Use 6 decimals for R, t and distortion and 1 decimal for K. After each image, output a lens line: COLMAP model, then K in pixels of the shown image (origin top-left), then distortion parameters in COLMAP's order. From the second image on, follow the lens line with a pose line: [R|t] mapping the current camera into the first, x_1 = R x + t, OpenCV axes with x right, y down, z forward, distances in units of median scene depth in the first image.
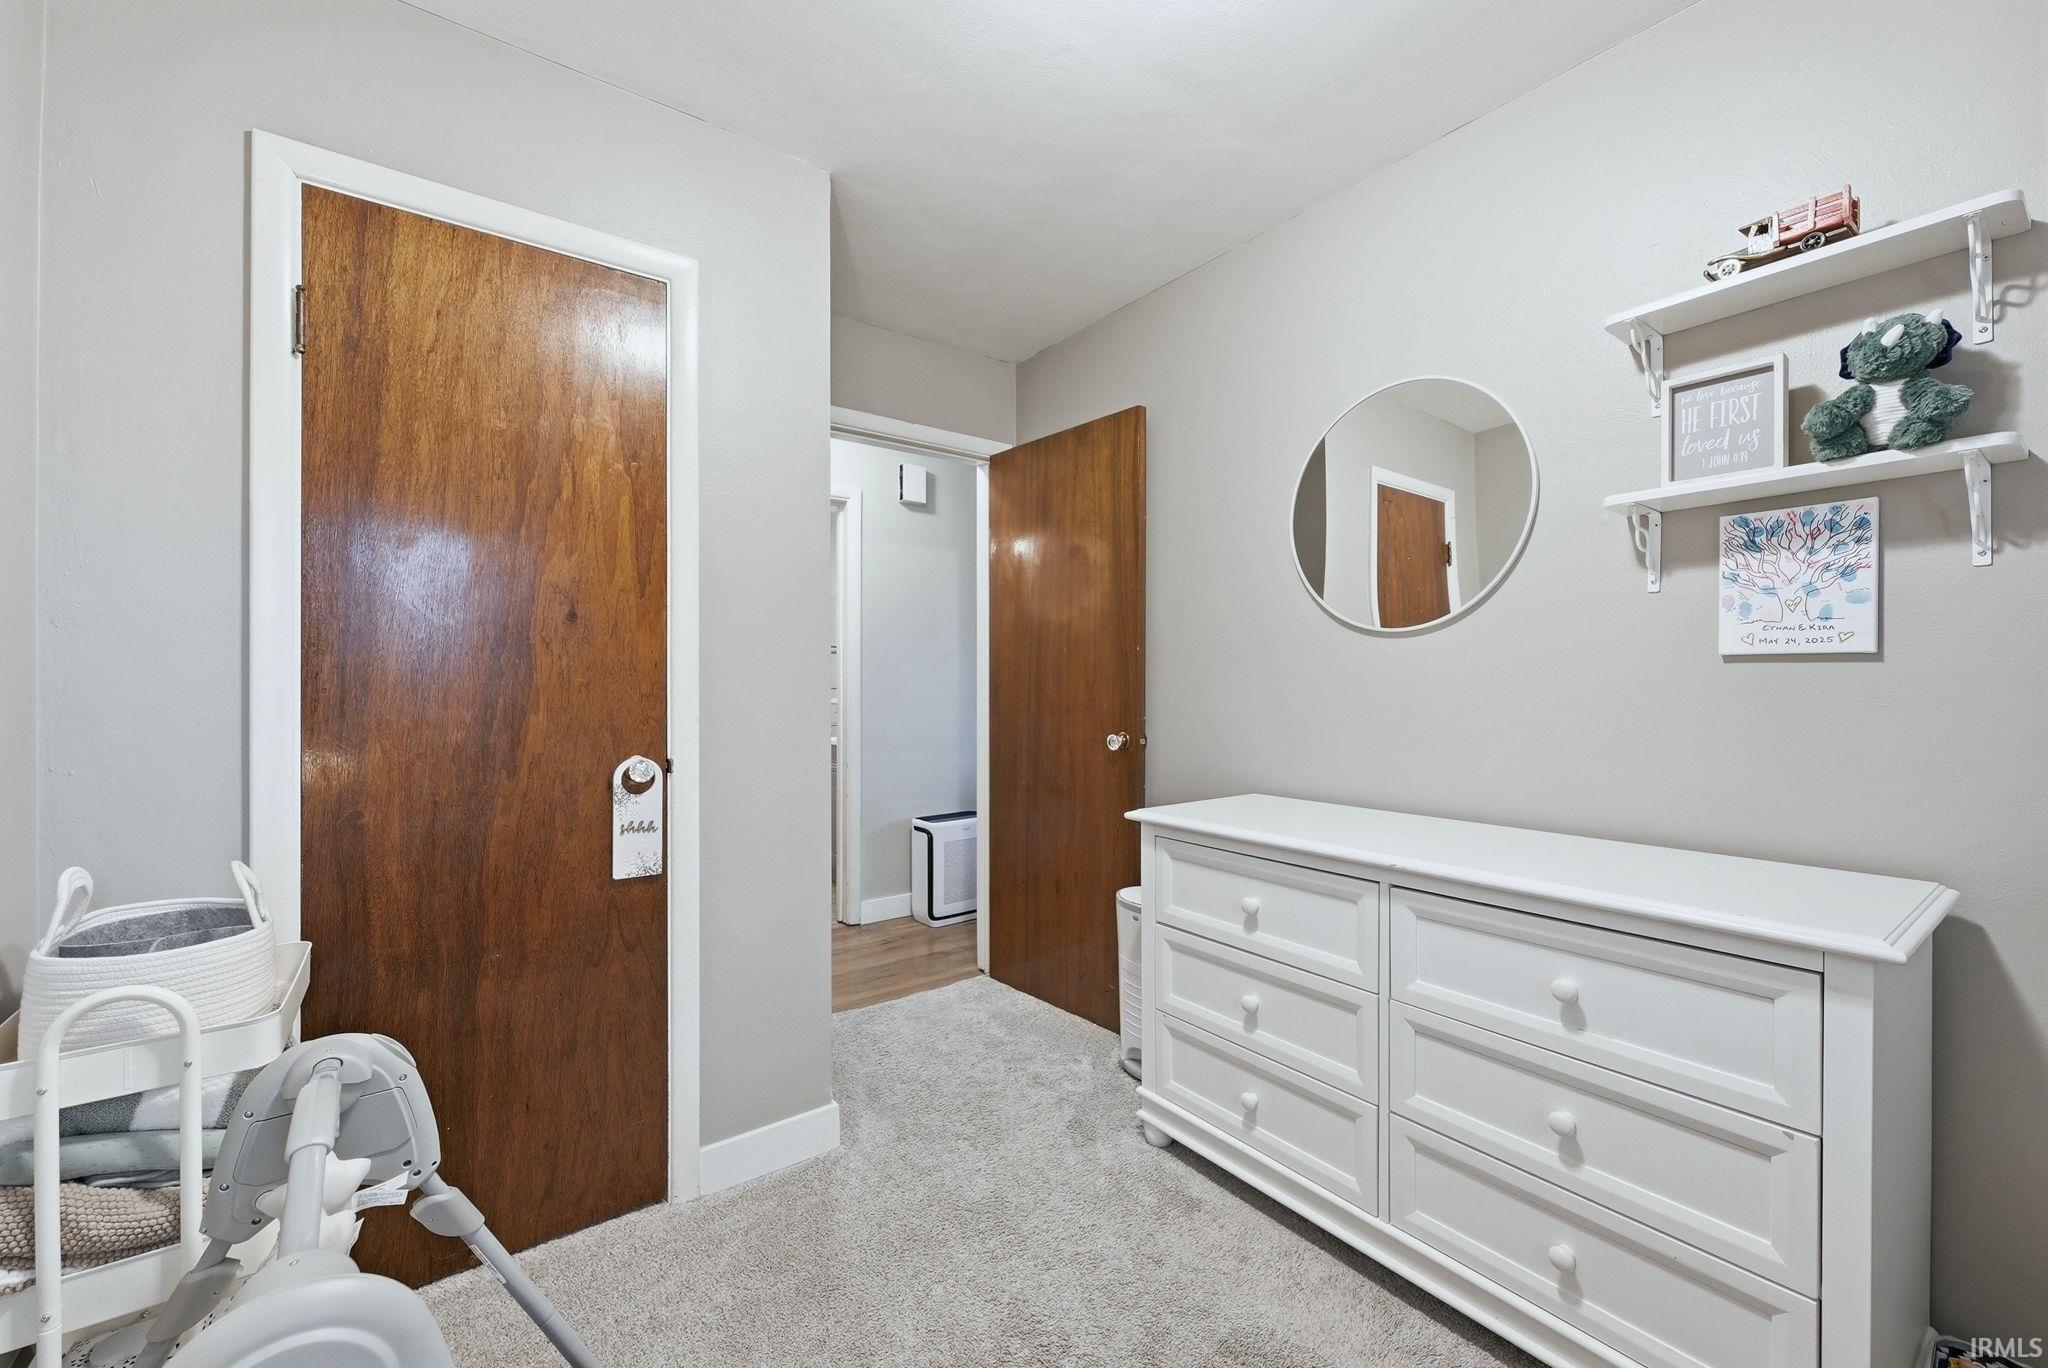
lens RADIAL K [[837.7, 0, 1024.0], [0, 837.7, 684.0], [0, 0, 1]] dist [-0.001116, -0.000185]
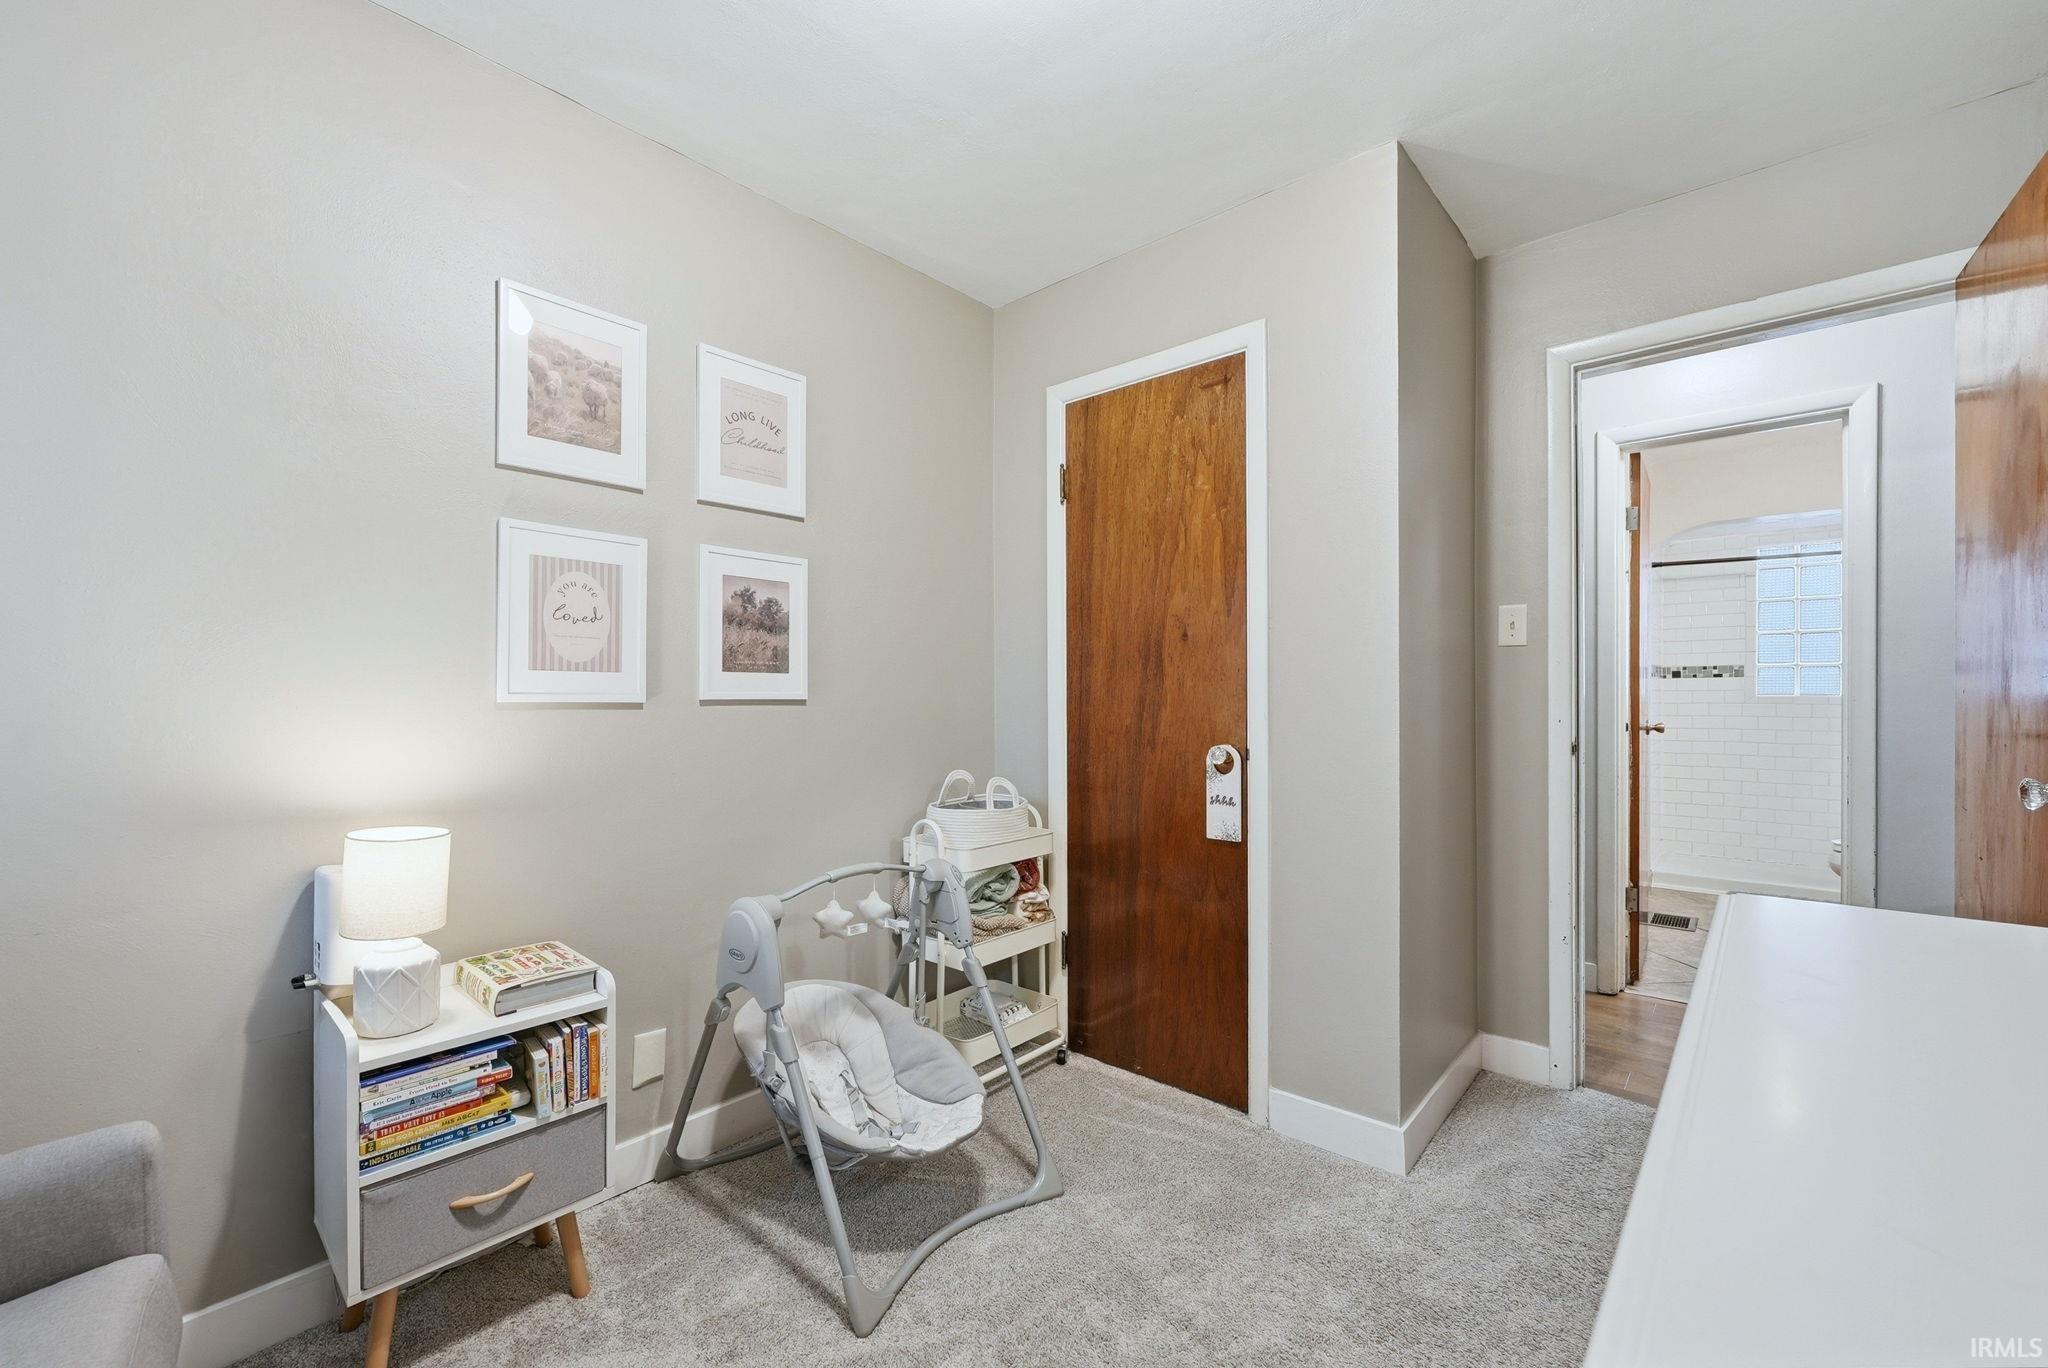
lens RADIAL K [[822.4, 0, 1025.1], [0, 822.4, 689.7], [0, 0, 1]] dist [-0.002351, -0.000392]
pose [[0.216434, -0.004200, -0.976288, 0.701637], [0.008035, 0.999965, -0.002521, 0.006475], [0.976264, -0.007299, 0.216460, 0.462193]]
